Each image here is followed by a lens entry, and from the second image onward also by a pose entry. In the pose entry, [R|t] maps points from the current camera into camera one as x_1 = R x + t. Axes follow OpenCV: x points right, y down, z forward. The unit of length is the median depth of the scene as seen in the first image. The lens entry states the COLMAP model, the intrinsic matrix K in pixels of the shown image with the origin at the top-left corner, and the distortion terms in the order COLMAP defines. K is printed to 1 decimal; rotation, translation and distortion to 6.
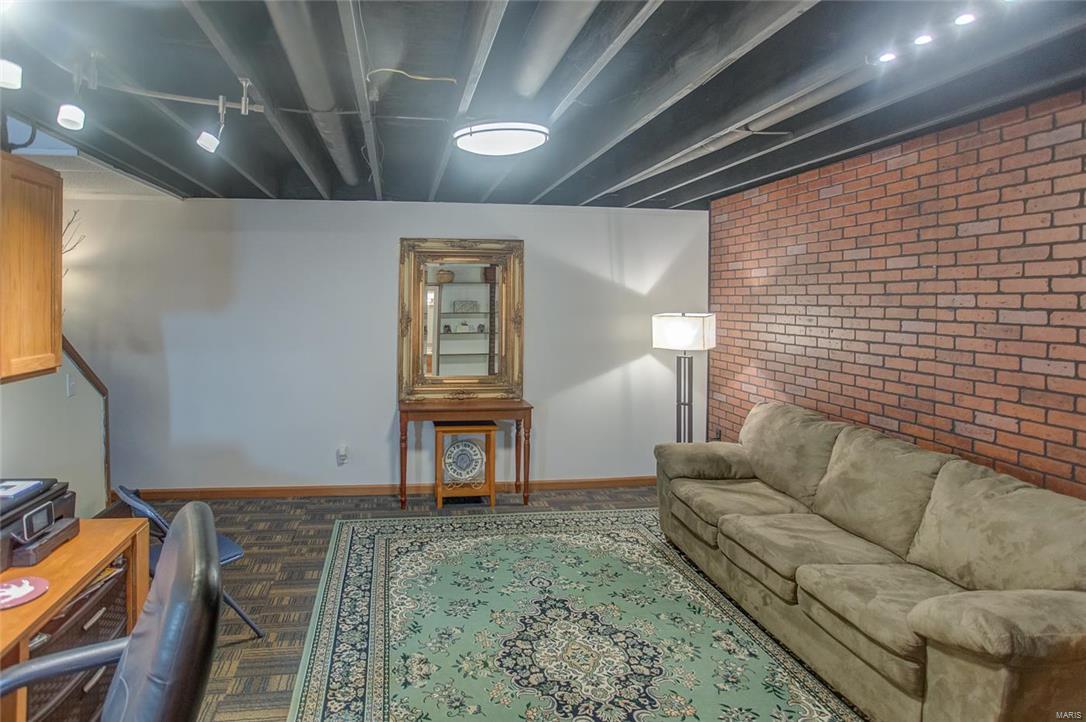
lens RADIAL K [[567.7, 0, 504.2], [0, 567.7, 299.4], [0, 0, 1]] dist [-0.043066, 0.016599]
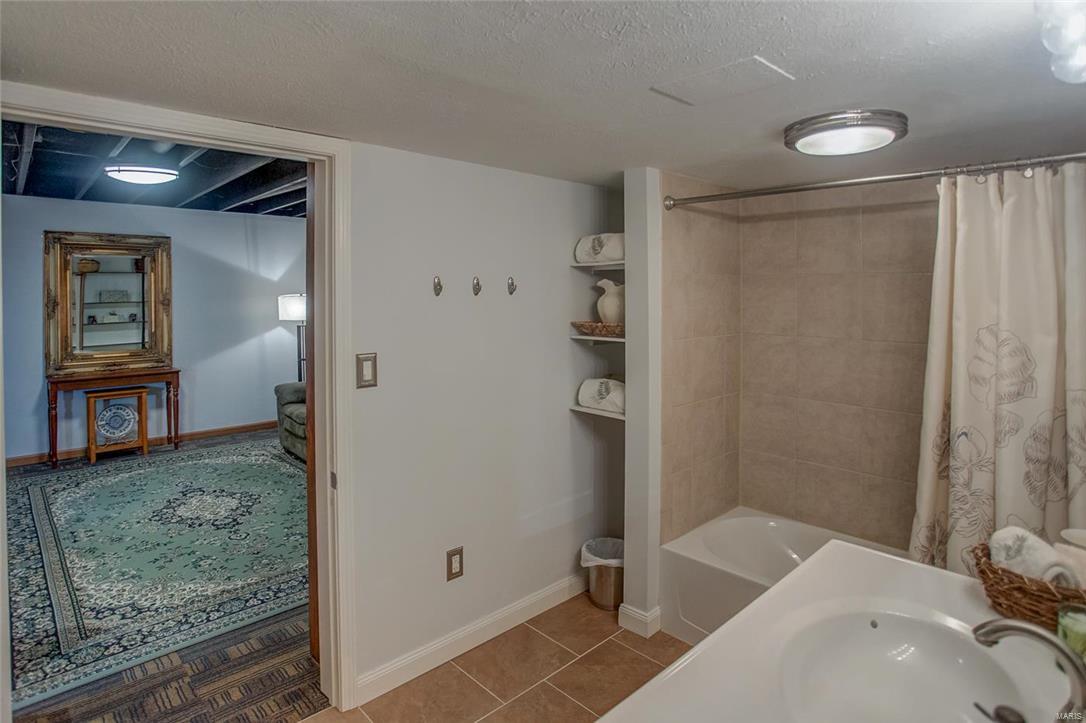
lens RADIAL K [[567.7, 0, 504.2], [0, 567.7, 299.9], [0, 0, 1]] dist [-0.043066, 0.016599]
pose [[0.855289, -0.016530, 0.517887, 0.022359], [0.008948, 0.999813, 0.017135, 0.017226], [-0.518074, -0.010022, 0.855277, -0.407923]]
